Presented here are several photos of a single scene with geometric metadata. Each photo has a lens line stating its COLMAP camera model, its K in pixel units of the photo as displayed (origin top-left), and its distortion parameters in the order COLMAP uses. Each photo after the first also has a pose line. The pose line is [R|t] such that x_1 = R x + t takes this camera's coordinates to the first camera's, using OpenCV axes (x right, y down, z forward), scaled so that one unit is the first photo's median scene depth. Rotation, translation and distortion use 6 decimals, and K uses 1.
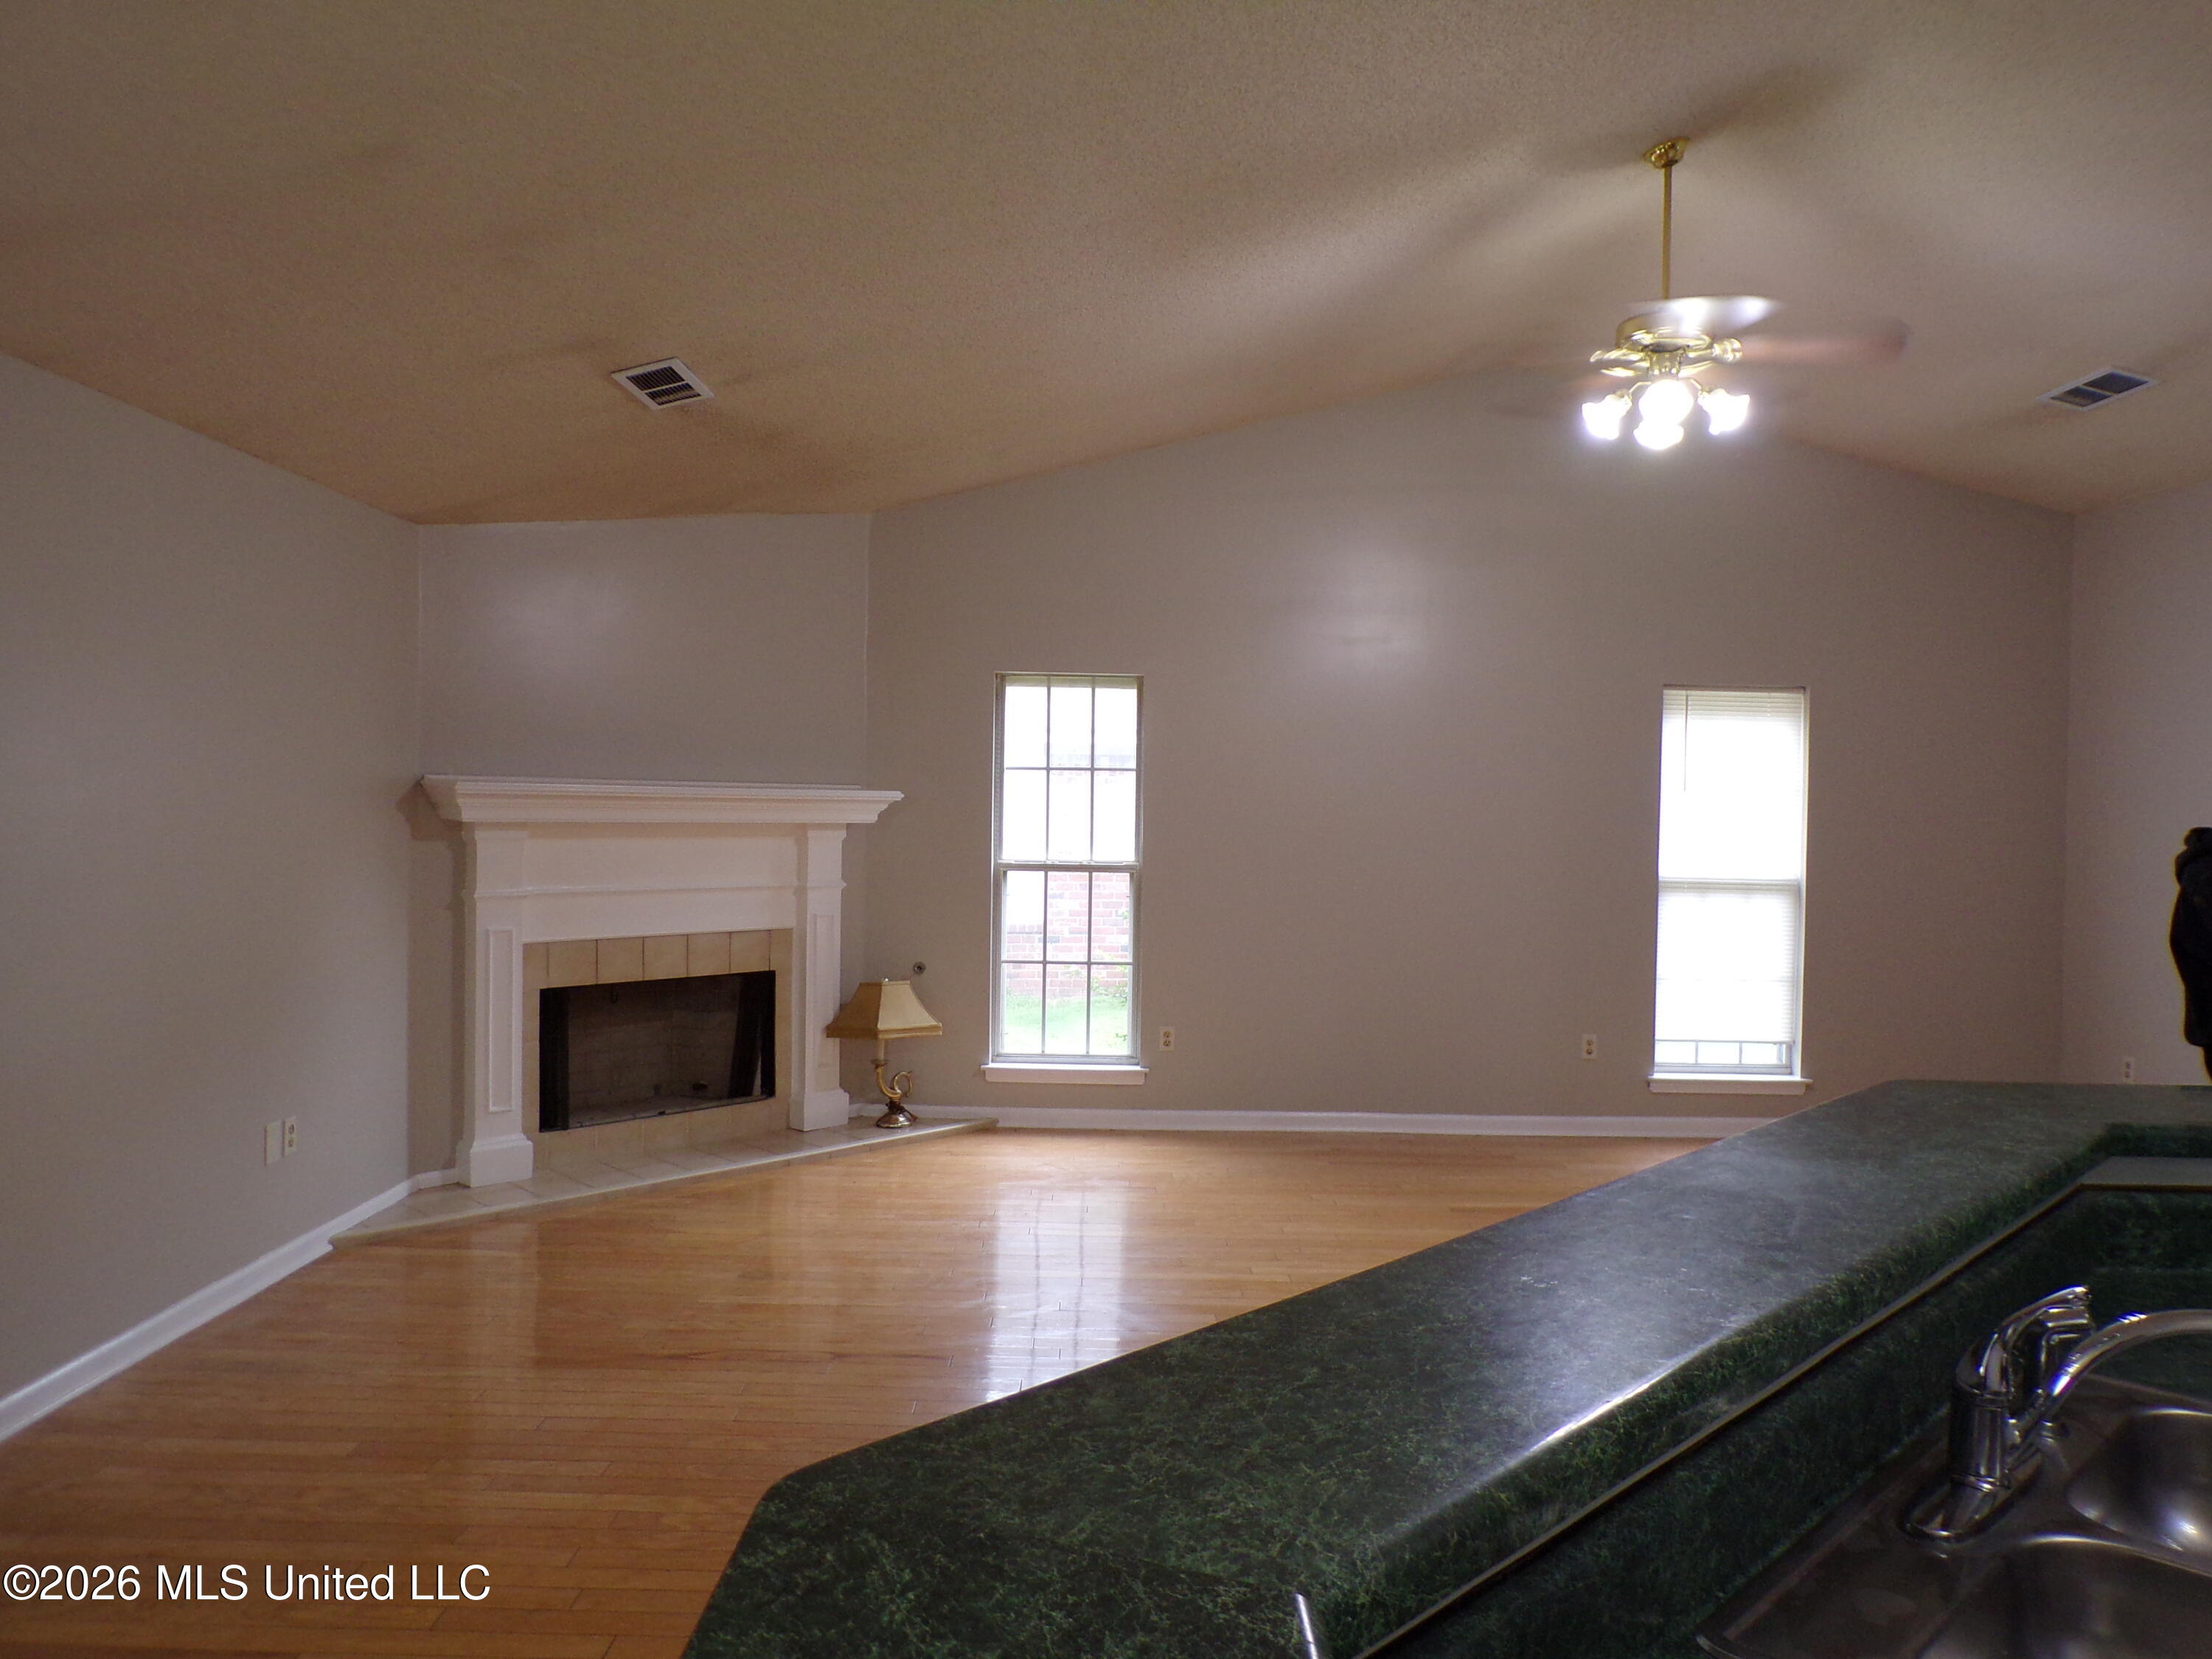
lens RADIAL K [[1521.6, 0, 1107.6], [0, 1521.6, 839.6], [0, 0, 1]] dist [-0.015136, 0.024029]
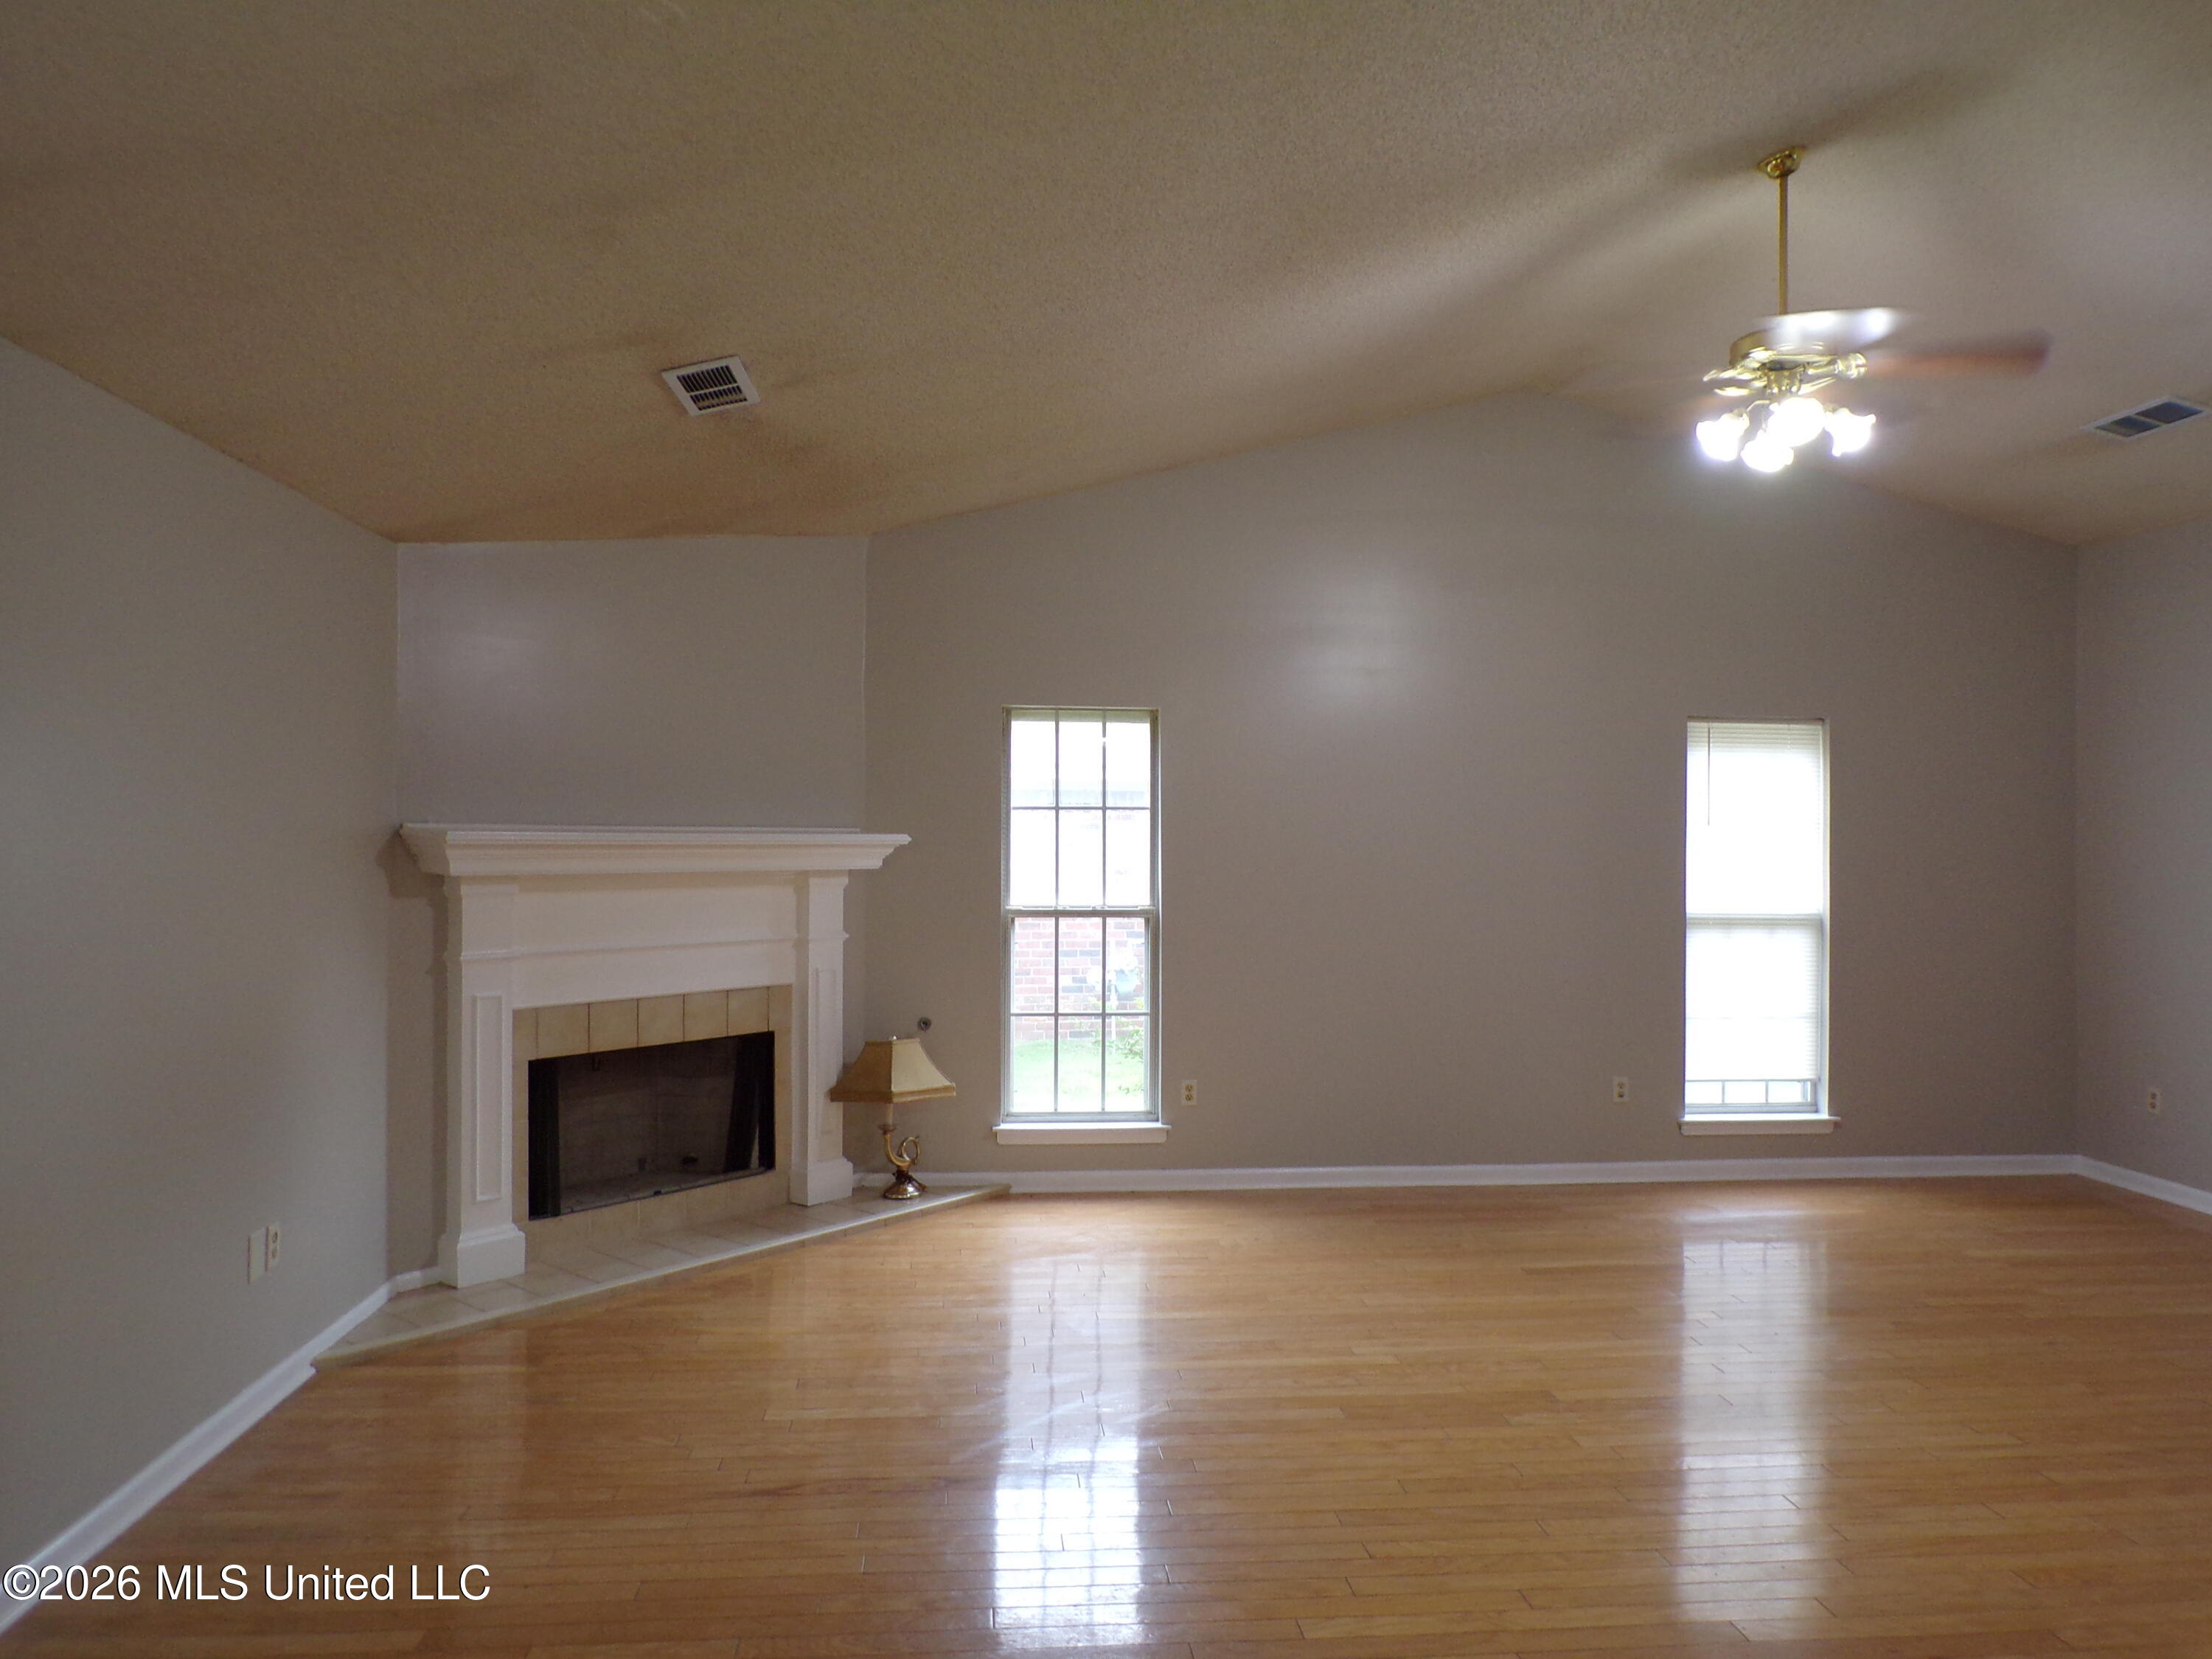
lens RADIAL K [[1521.6, 0, 1107.6], [0, 1521.6, 839.6], [0, 0, 1]] dist [-0.015136, 0.024029]
pose [[0.995679, -0.010973, 0.092207, -0.101381], [0.012893, 0.999712, -0.020259, -0.008191], [-0.091958, 0.021360, 0.995534, 0.065356]]
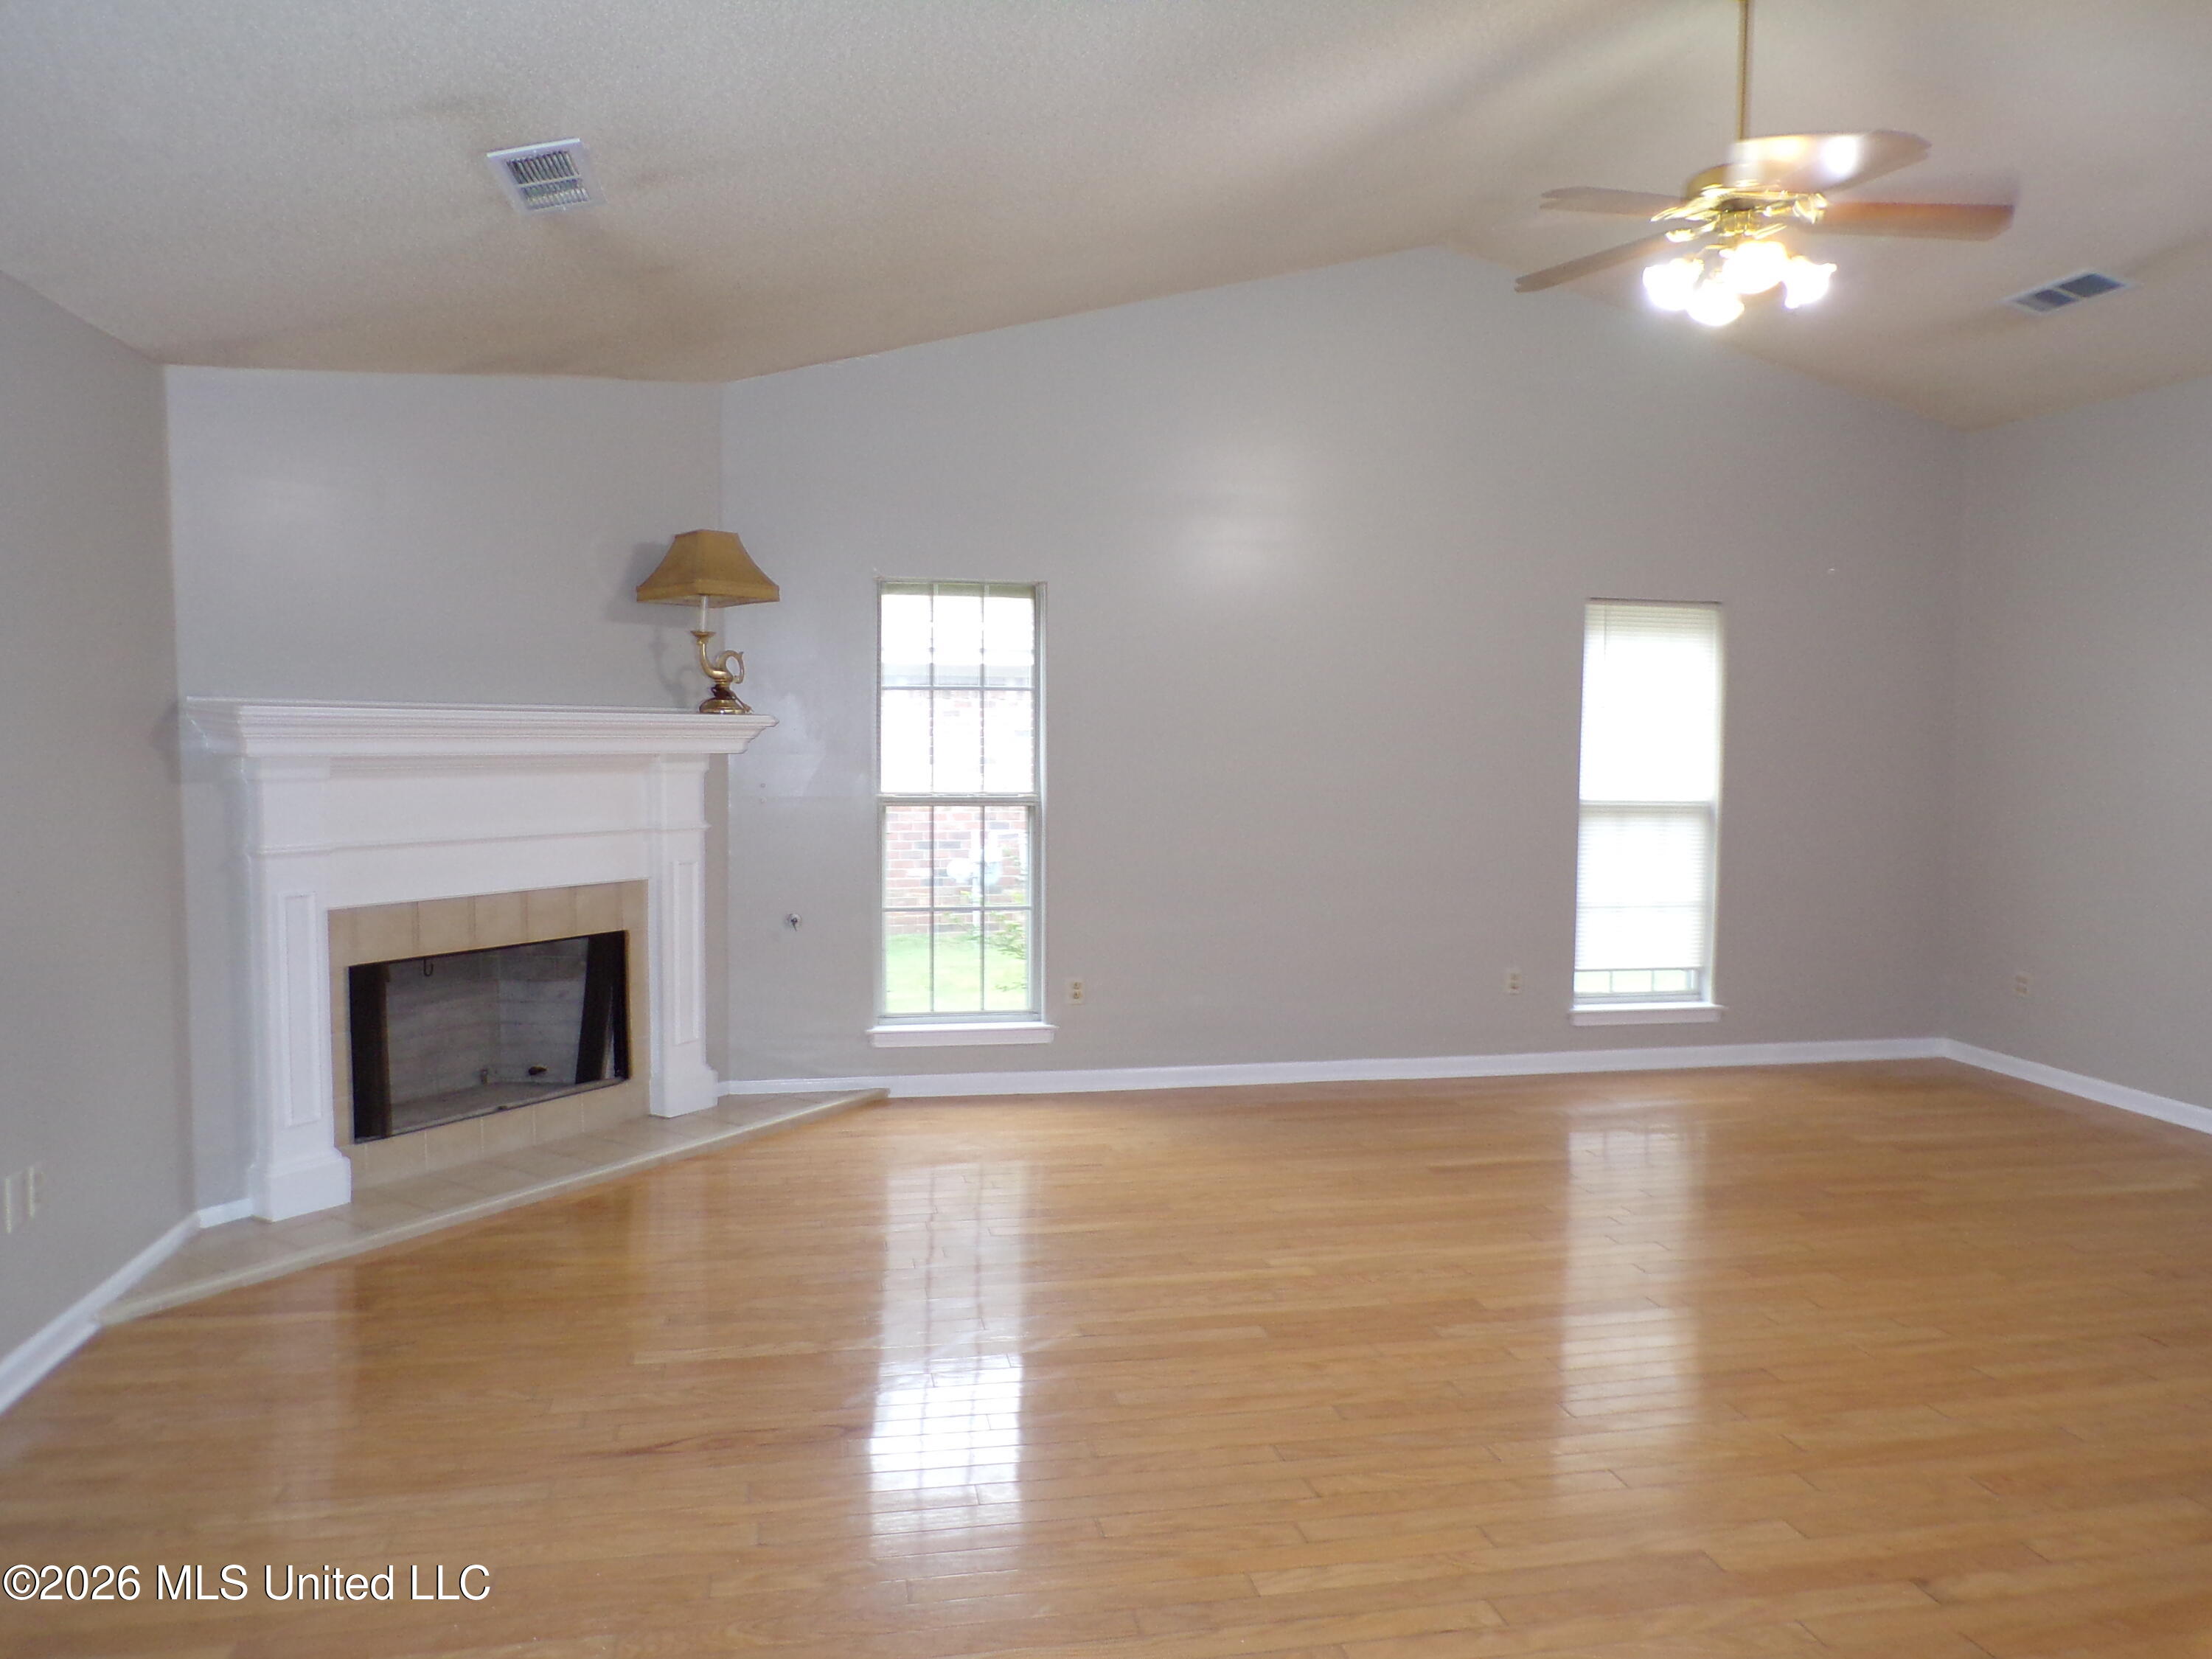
lens RADIAL K [[1514.2, 0, 1103.4], [0, 1514.2, 835.4], [0, 0, 1]] dist [-0.024437, 0.026520]
pose [[0.981392, -0.021167, 0.190842, -0.117857], [0.012131, 0.998755, 0.048391, -0.003445], [-0.191629, -0.045176, 0.980427, 0.133987]]
